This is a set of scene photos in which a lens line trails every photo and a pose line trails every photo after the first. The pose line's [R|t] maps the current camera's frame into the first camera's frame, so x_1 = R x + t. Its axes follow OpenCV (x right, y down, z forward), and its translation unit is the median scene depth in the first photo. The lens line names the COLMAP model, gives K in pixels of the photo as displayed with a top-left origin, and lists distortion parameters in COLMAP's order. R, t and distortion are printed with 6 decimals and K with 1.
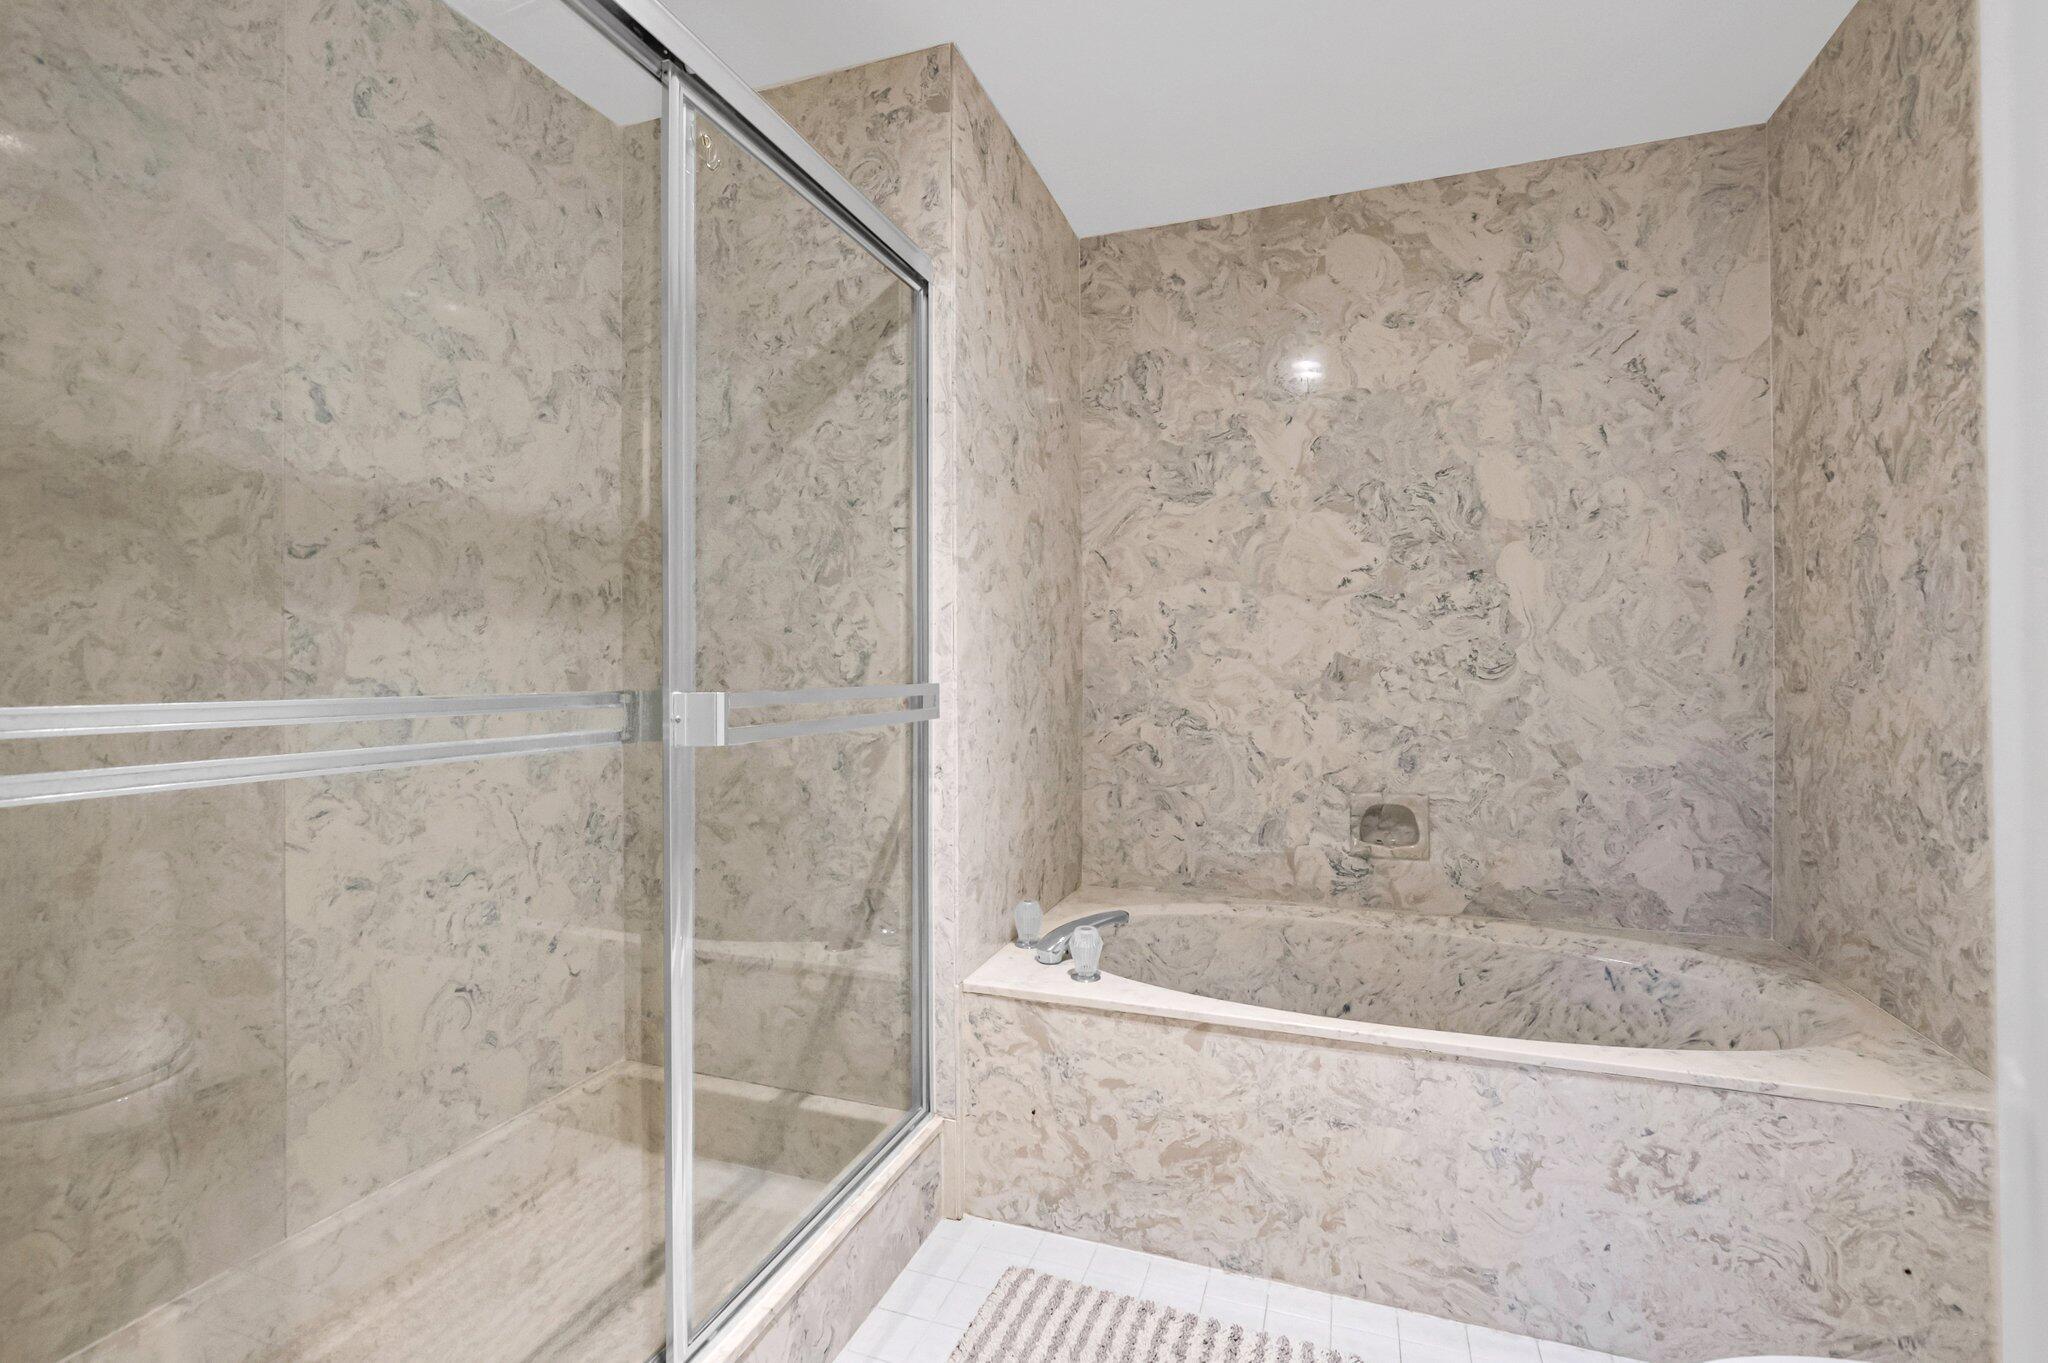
lens RADIAL K [[916.0, 0, 1021.6], [0, 916.0, 659.7], [0, 0, 1]] dist [-0.015147, 0.004465]
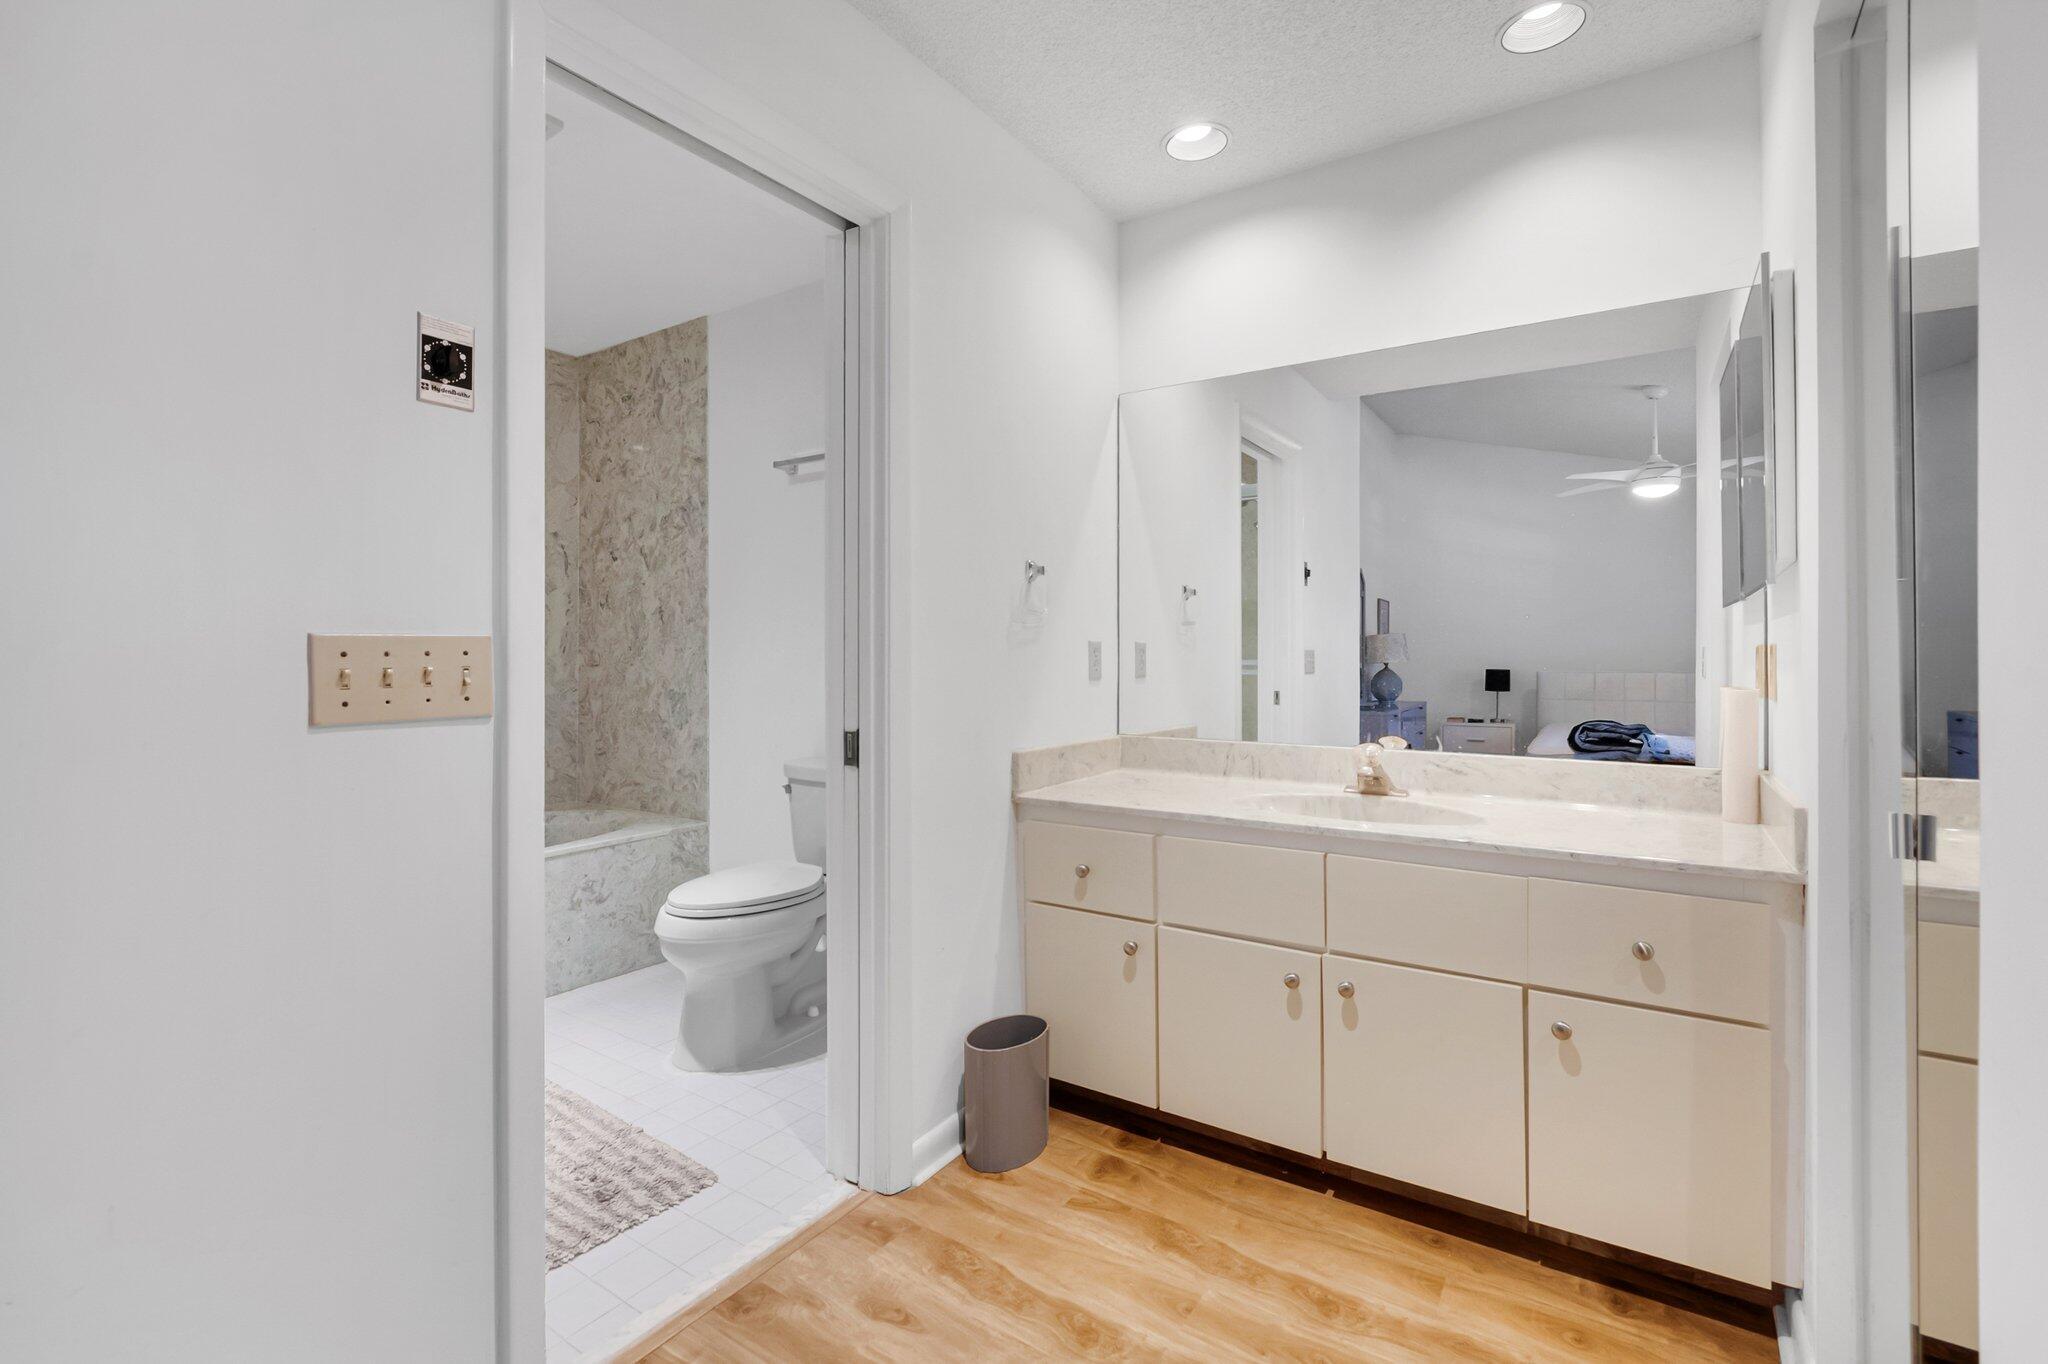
lens RADIAL K [[916.0, 0, 1021.6], [0, 916.0, 660.2], [0, 0, 1]] dist [-0.015147, 0.004465]
pose [[0.243838, -0.004404, 0.969806, -0.850856], [-0.008874, 0.999938, 0.006772, 0.001379], [-0.969775, -0.010257, 0.243784, -0.371080]]
